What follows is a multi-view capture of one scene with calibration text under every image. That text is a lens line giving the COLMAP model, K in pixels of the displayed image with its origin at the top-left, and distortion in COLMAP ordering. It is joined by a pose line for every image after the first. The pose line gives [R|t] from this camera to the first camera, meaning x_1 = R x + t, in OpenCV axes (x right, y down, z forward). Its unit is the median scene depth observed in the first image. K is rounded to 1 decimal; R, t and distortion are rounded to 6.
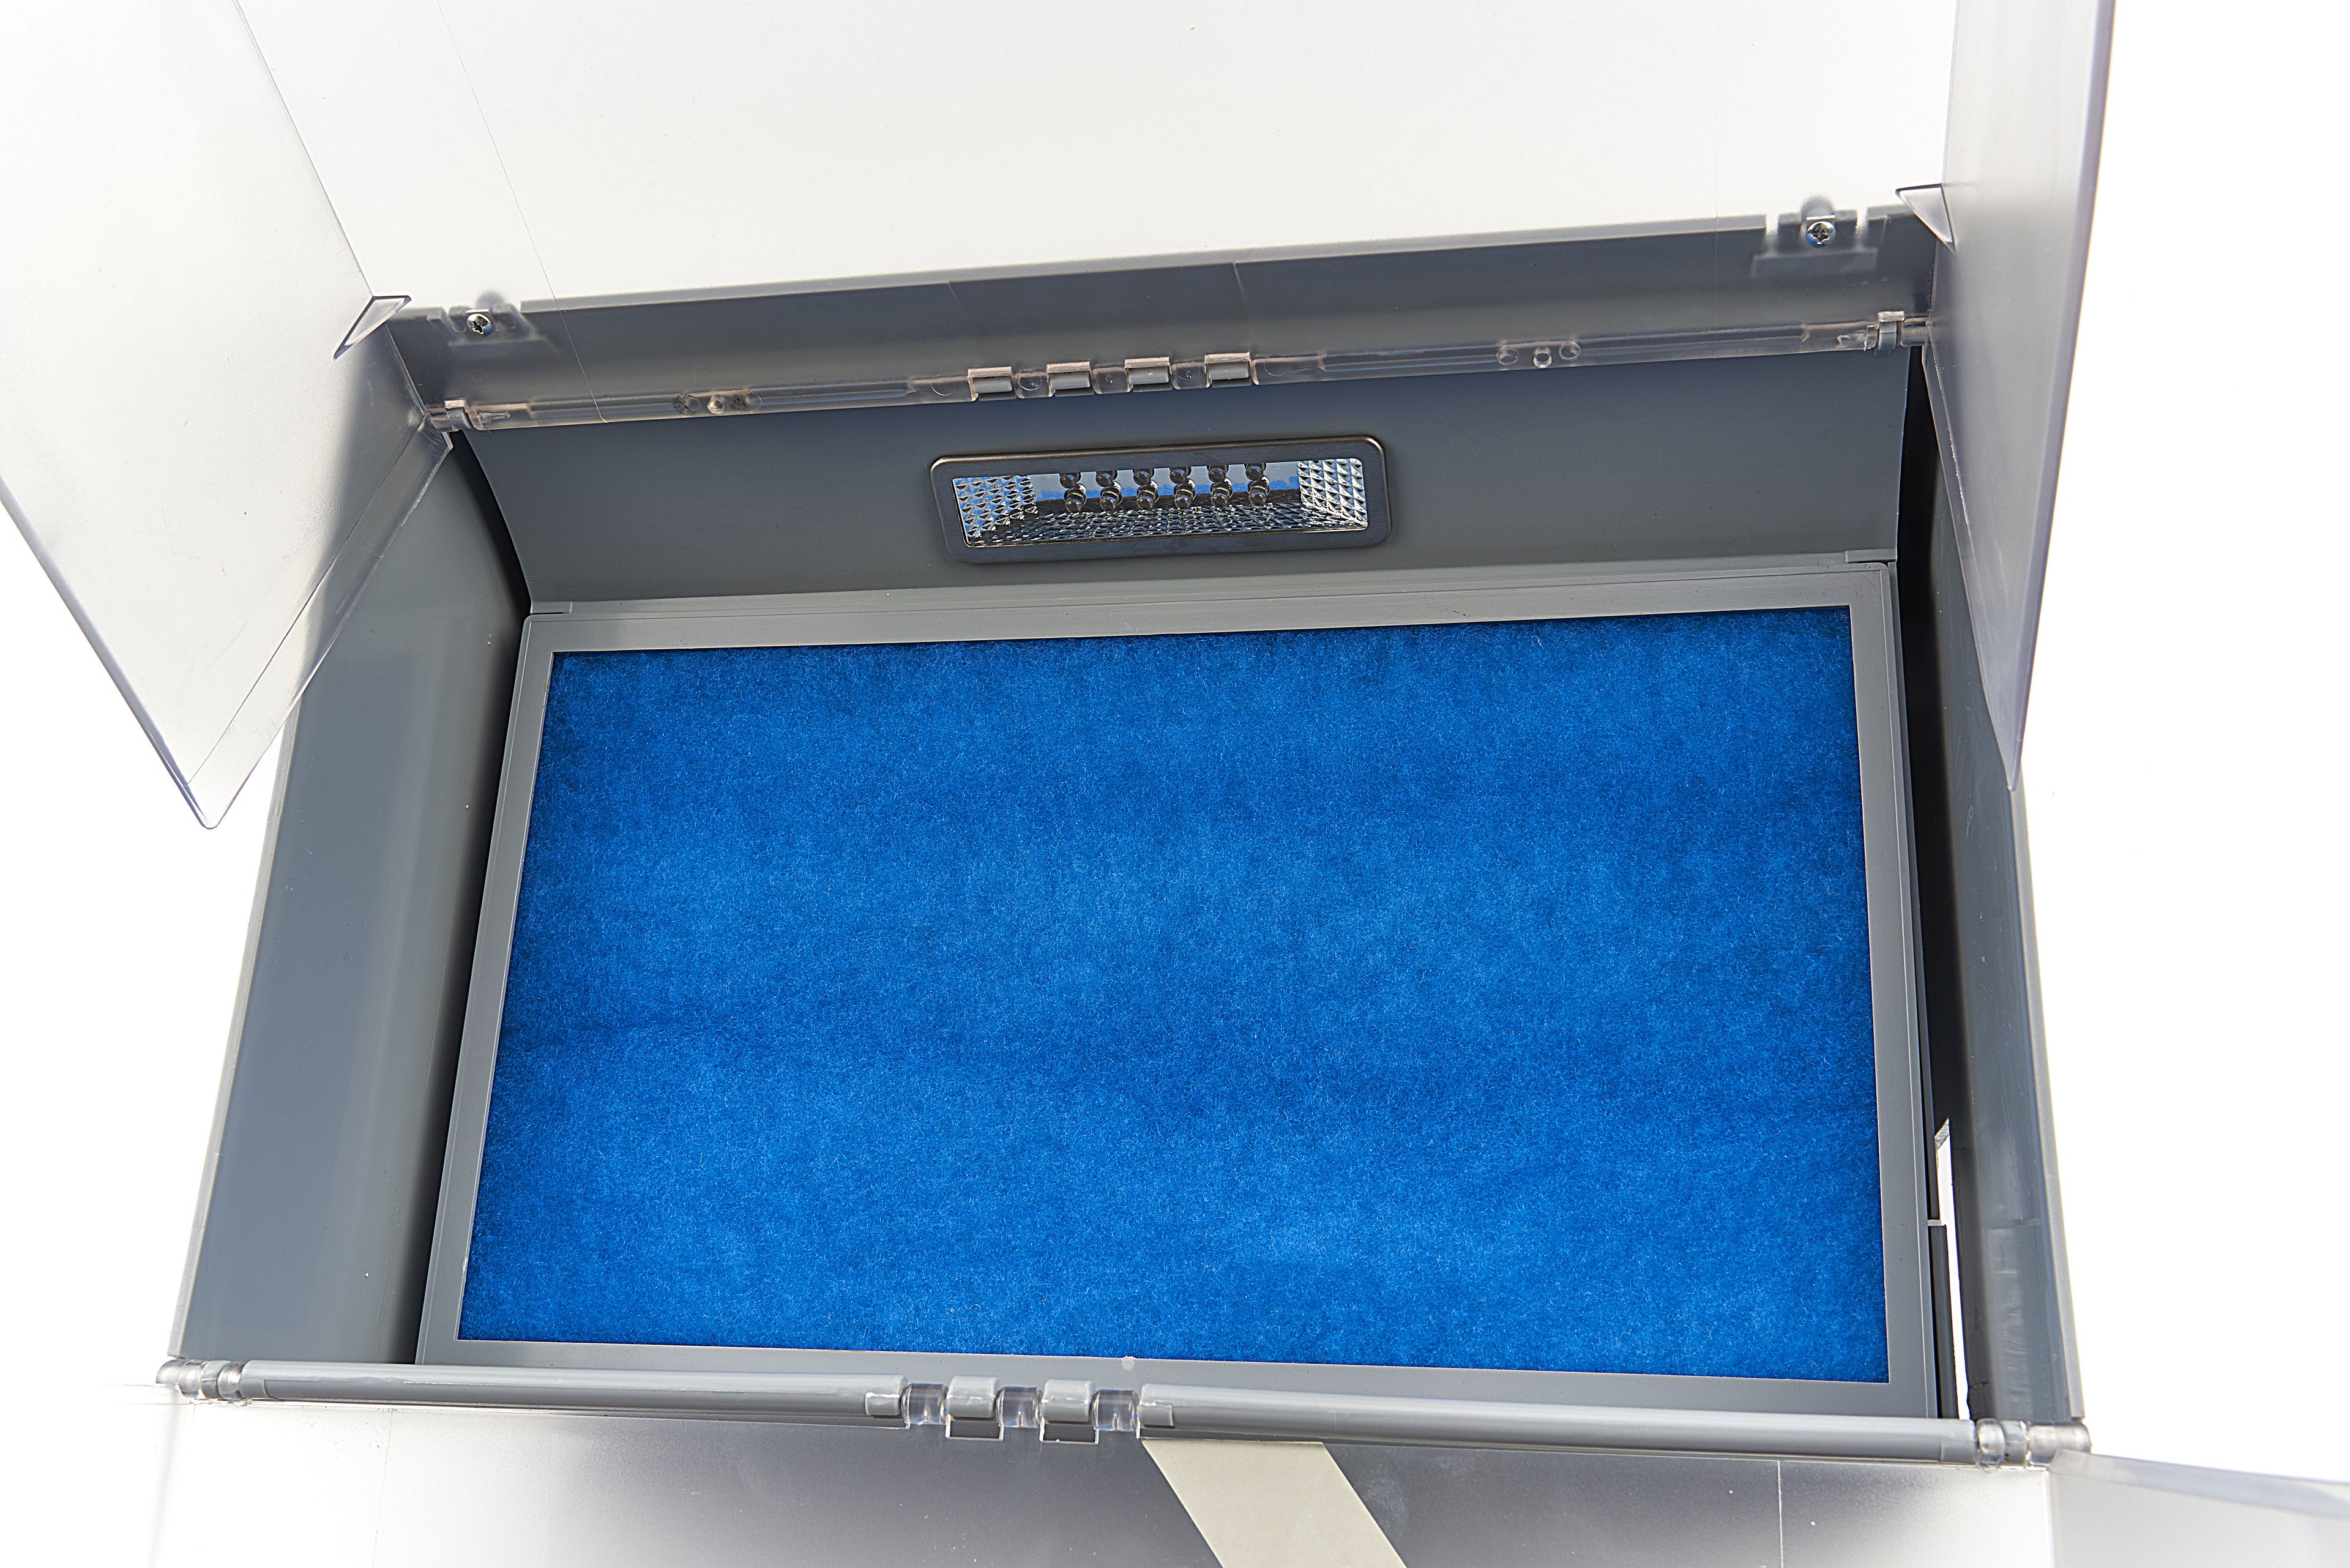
lens RADIAL K [[2219.4, 0, 1179.0], [0, 2219.4, 780.0], [0, 0, 1]] dist [-0.019110, 0.000000]
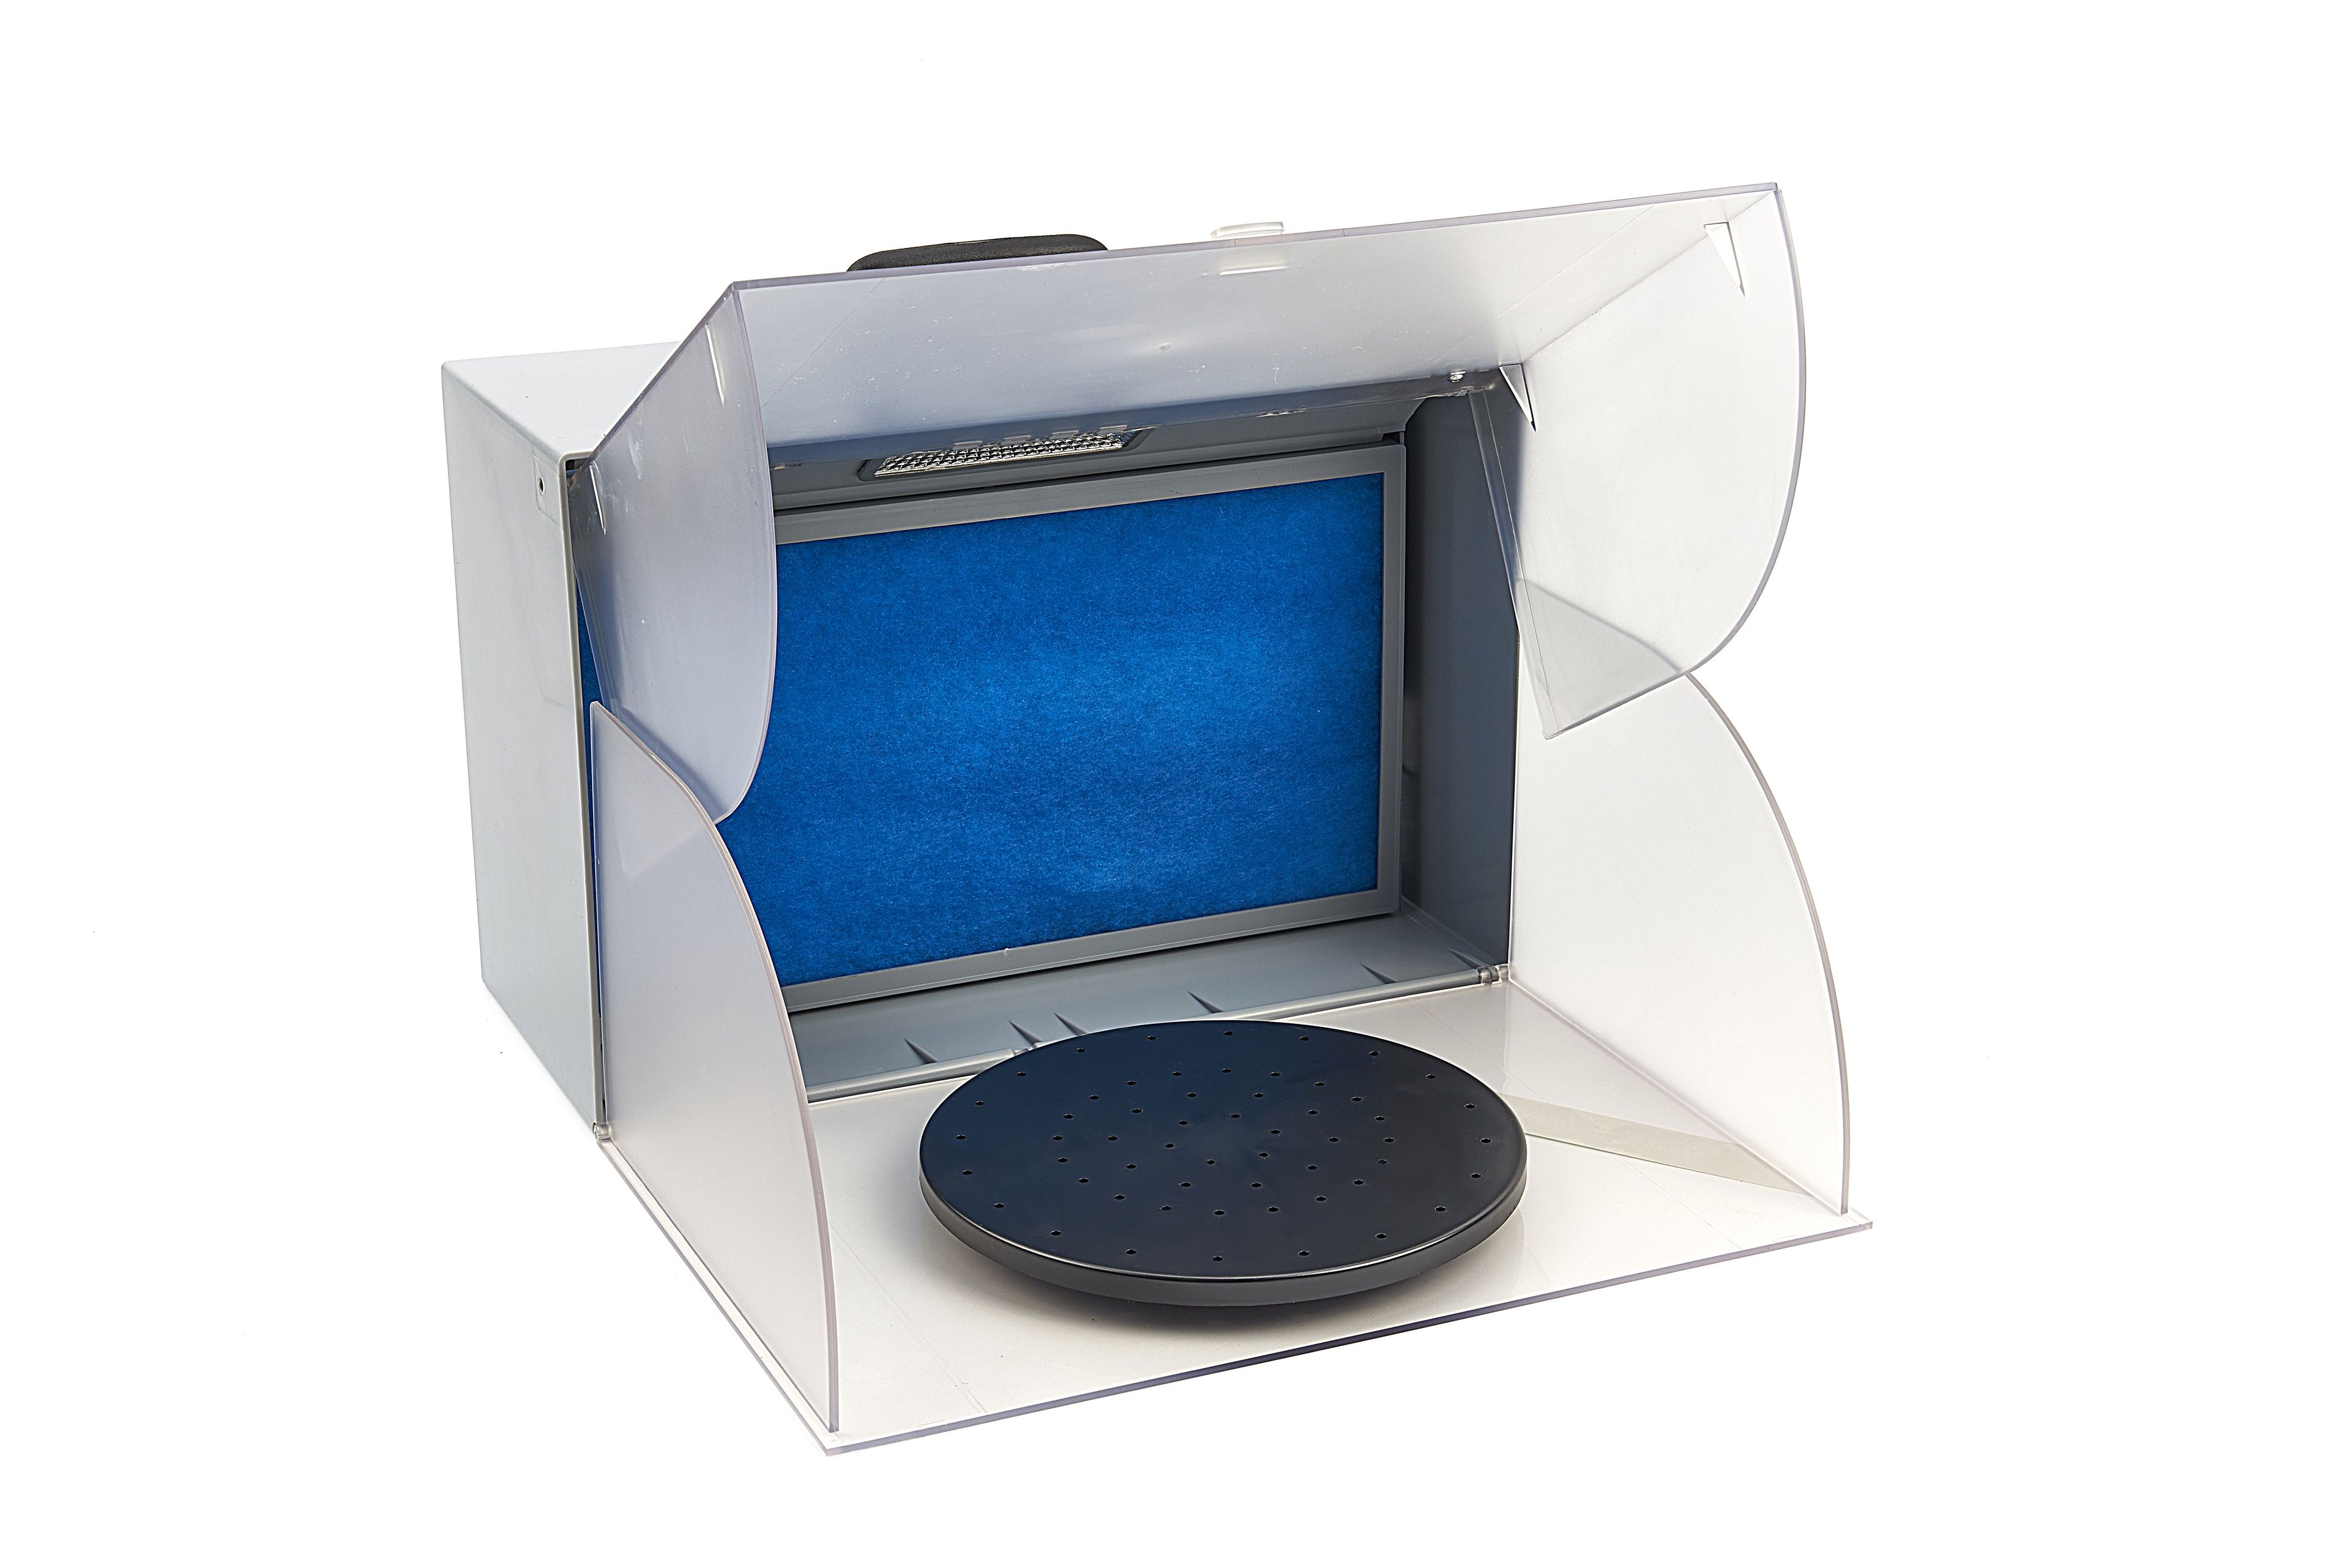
lens RADIAL K [[3801.4, 0, 1174.7], [0, 3801.4, 784.8], [0, 0, 1]] dist [0.018210, 0.000000]
pose [[0.810509, -0.234820, 0.536595, -1.445834], [-0.141975, 0.810038, 0.568930, -1.519487], [-0.568258, -0.537306, 0.623205, -0.848299]]
